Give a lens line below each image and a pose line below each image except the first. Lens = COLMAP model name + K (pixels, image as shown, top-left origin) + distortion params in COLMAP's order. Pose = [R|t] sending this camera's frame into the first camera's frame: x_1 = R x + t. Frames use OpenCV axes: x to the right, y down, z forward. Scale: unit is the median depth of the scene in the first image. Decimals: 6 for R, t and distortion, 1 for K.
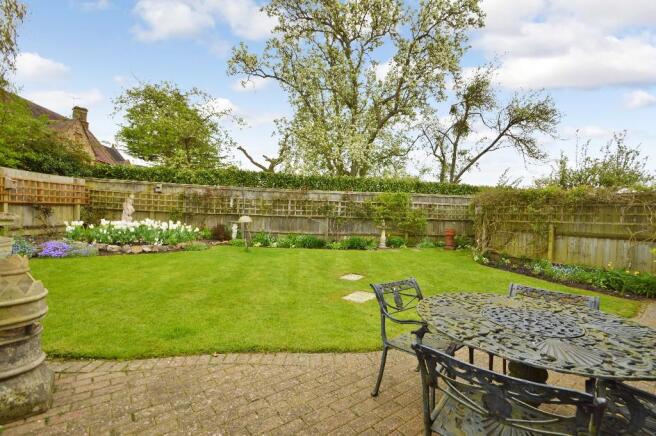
lens RADIAL K [[295.6, 0, 334.2], [0, 295.6, 216.4], [0, 0, 1]] dist [0.026640, -0.021341]
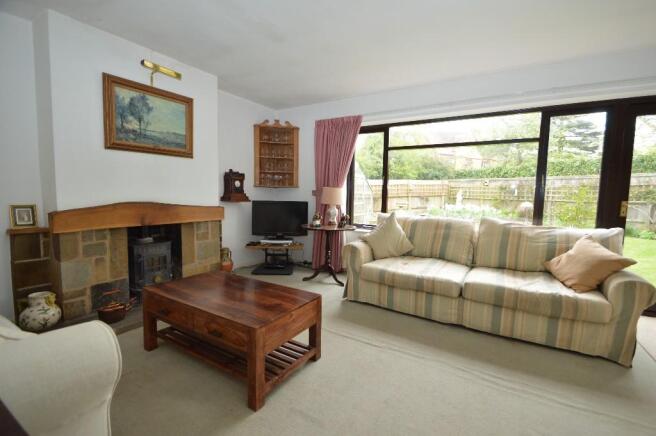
lens RADIAL K [[295.6, 0, 334.2], [0, 295.6, 216.4], [0, 0, 1]] dist [0.026640, -0.021341]
pose [[0.359092, 0.041476, -0.932380, 0.492760], [-0.002276, 0.999048, 0.043565, 0.006633], [0.933299, -0.013522, 0.358844, -0.206390]]
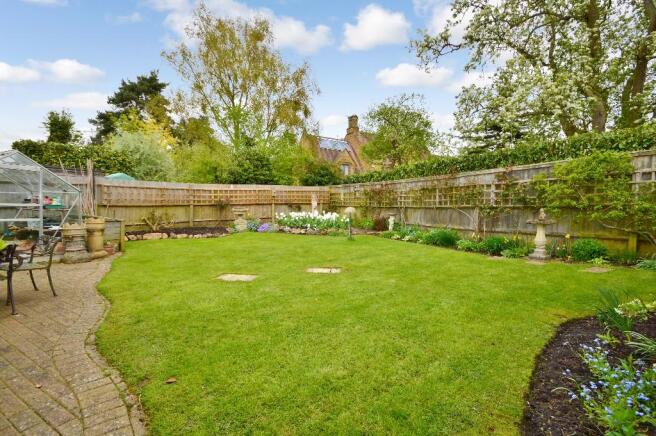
lens RADIAL K [[295.6, 0, 334.2], [0, 295.6, 216.4], [0, 0, 1]] dist [0.026640, -0.021341]
pose [[0.388120, 0.001150, -0.921608, 0.549455], [0.007214, 0.999965, 0.004286, 0.021574], [0.921580, -0.008312, 0.388098, 0.414809]]
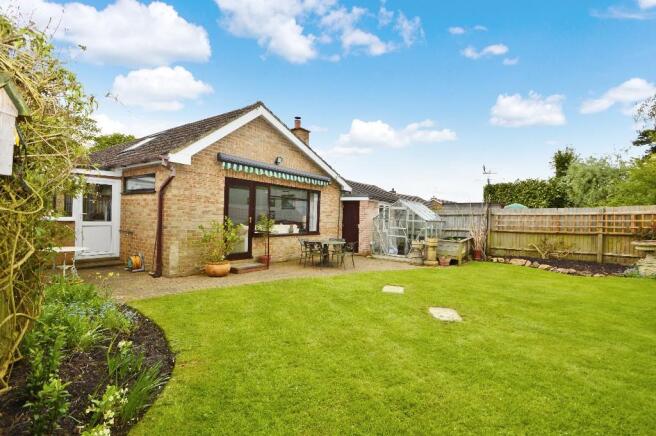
lens RADIAL K [[295.6, 0, 334.2], [0, 295.6, 216.4], [0, 0, 1]] dist [0.026640, -0.021341]
pose [[-0.955678, -0.067362, -0.286605, 0.338041], [-0.061927, 0.997688, -0.027995, 0.000662], [0.287828, -0.009006, -0.957640, 0.986030]]
